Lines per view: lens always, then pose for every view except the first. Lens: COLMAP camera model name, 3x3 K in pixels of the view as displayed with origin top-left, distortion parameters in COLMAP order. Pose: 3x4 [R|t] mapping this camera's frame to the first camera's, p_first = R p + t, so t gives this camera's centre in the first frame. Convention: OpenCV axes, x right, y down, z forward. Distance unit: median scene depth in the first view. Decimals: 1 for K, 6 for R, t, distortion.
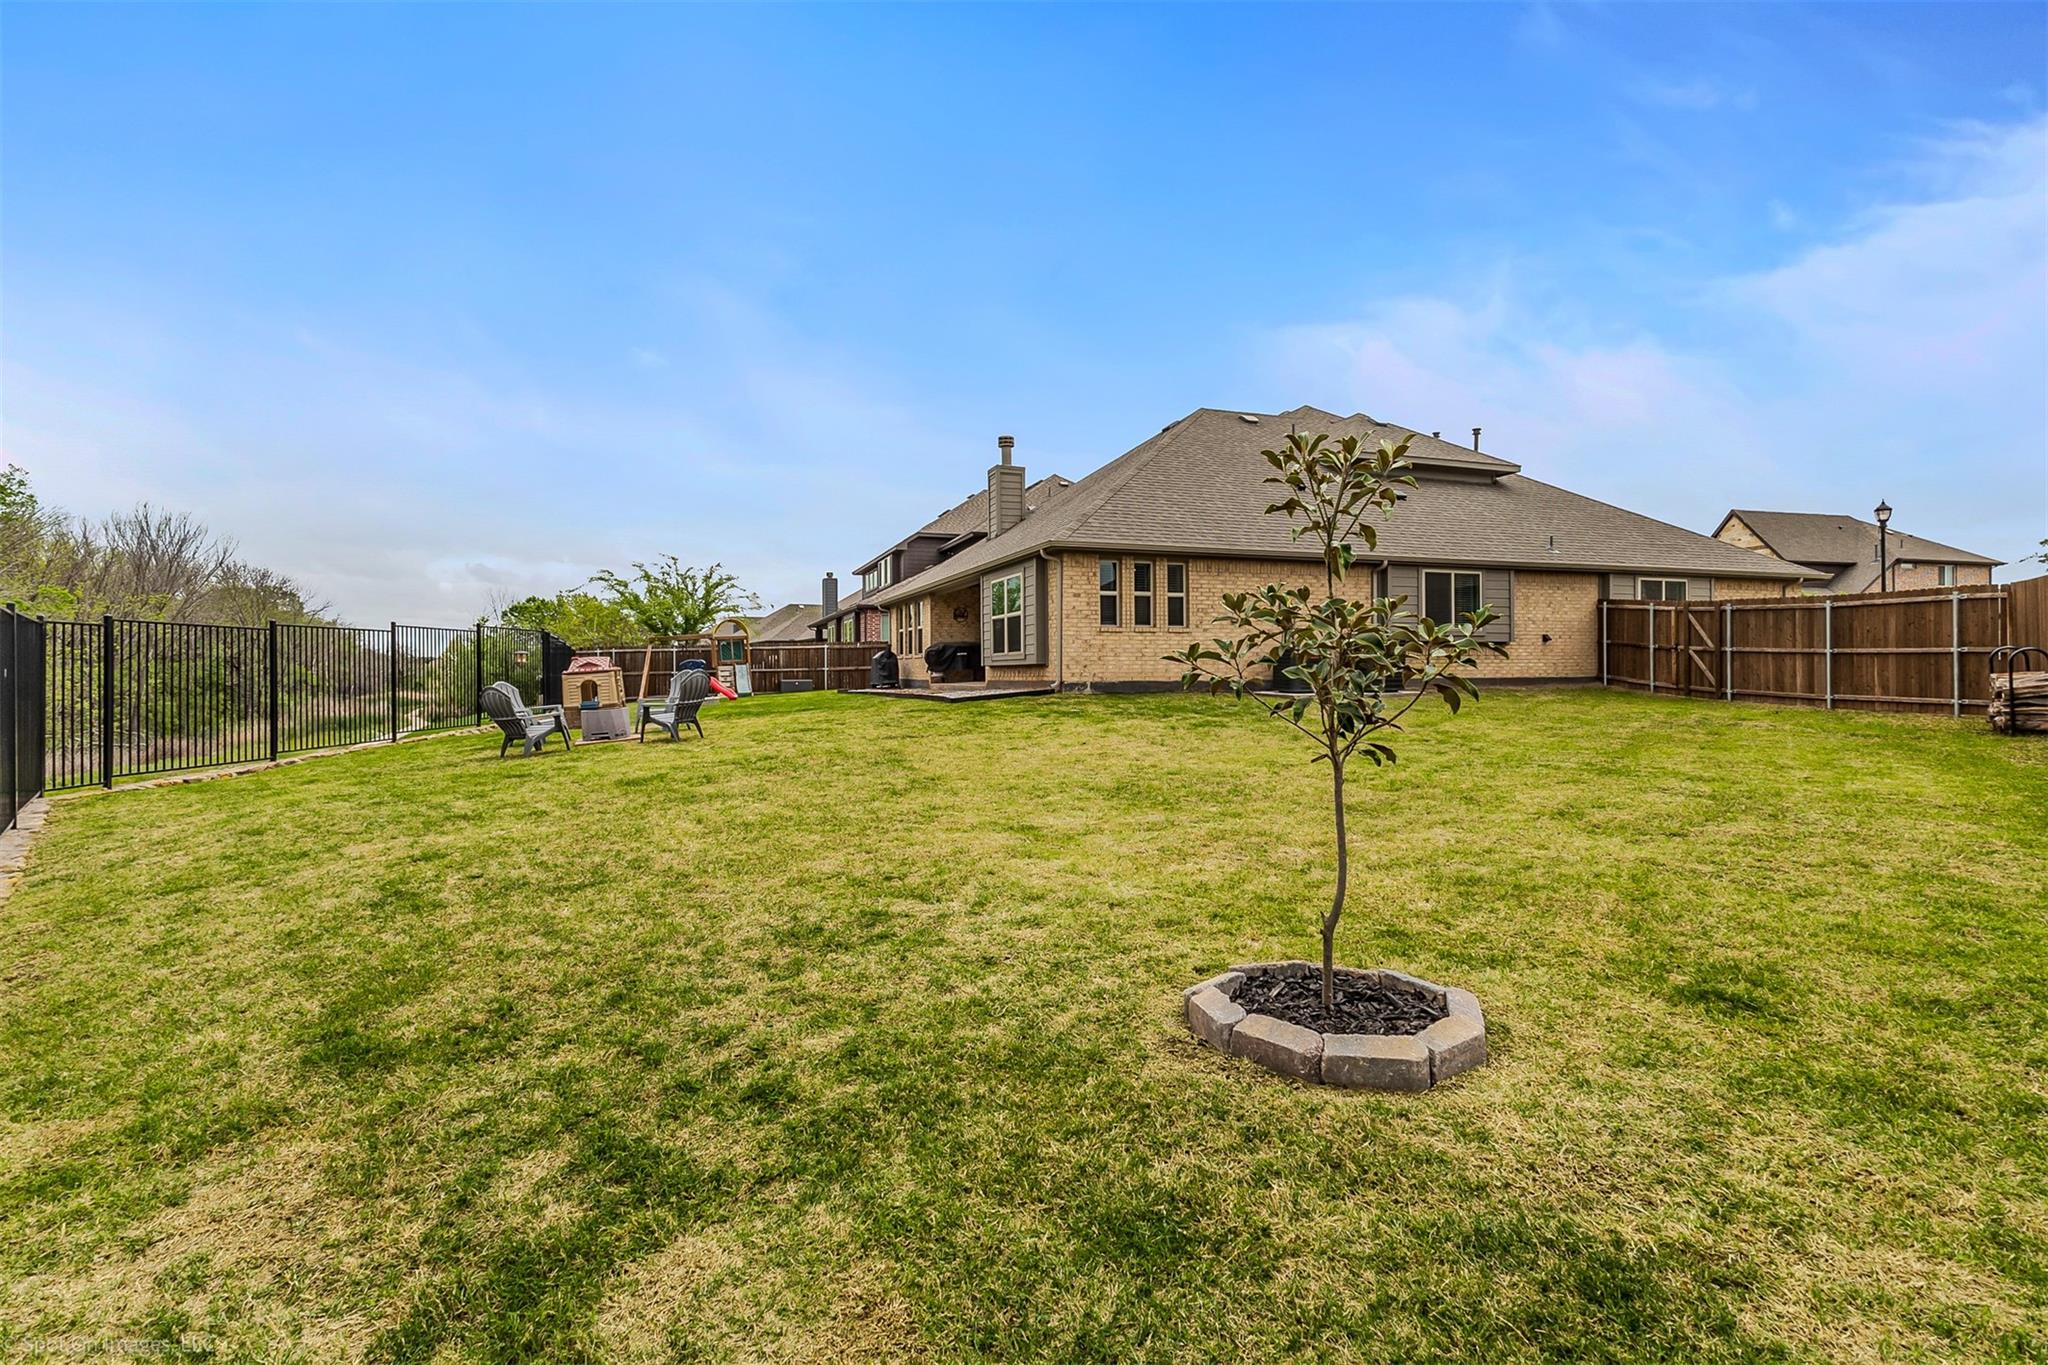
lens RADIAL K [[966.4, 0, 1024.0], [0, 966.4, 682.5], [0, 0, 1]] dist [0.027836, 0.000146]
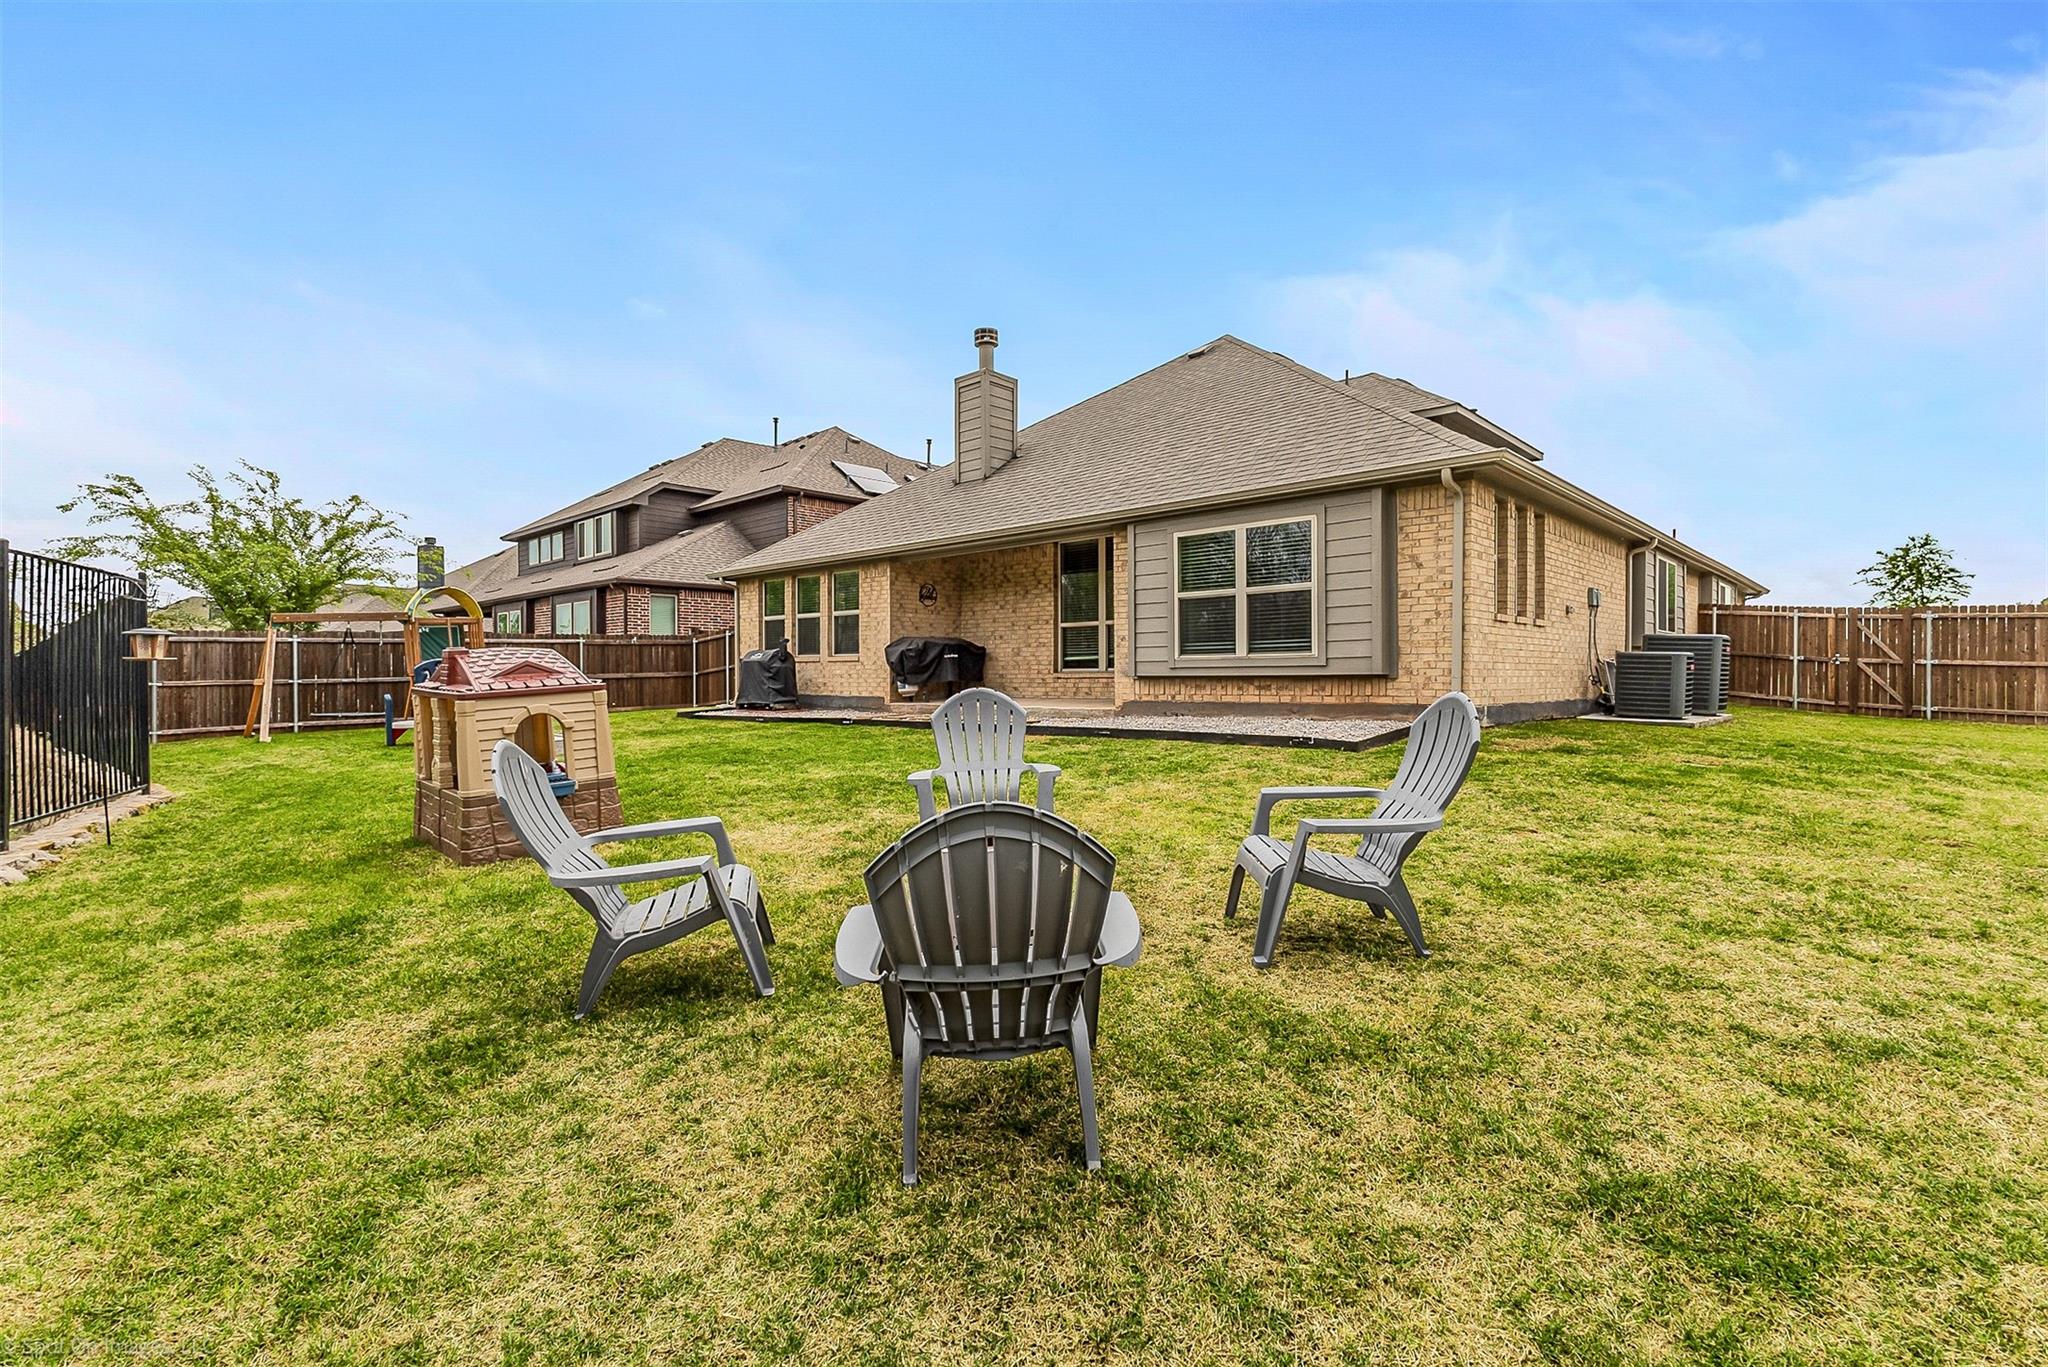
lens RADIAL K [[966.4, 0, 1024.0], [0, 966.4, 683.5], [0, 0, 1]] dist [0.027836, 0.000146]
pose [[0.895242, 0.000919, 0.445580, -0.295937], [0.001767, 0.999983, -0.005612, -0.007533], [-0.445577, 0.005811, 0.895225, 0.400918]]
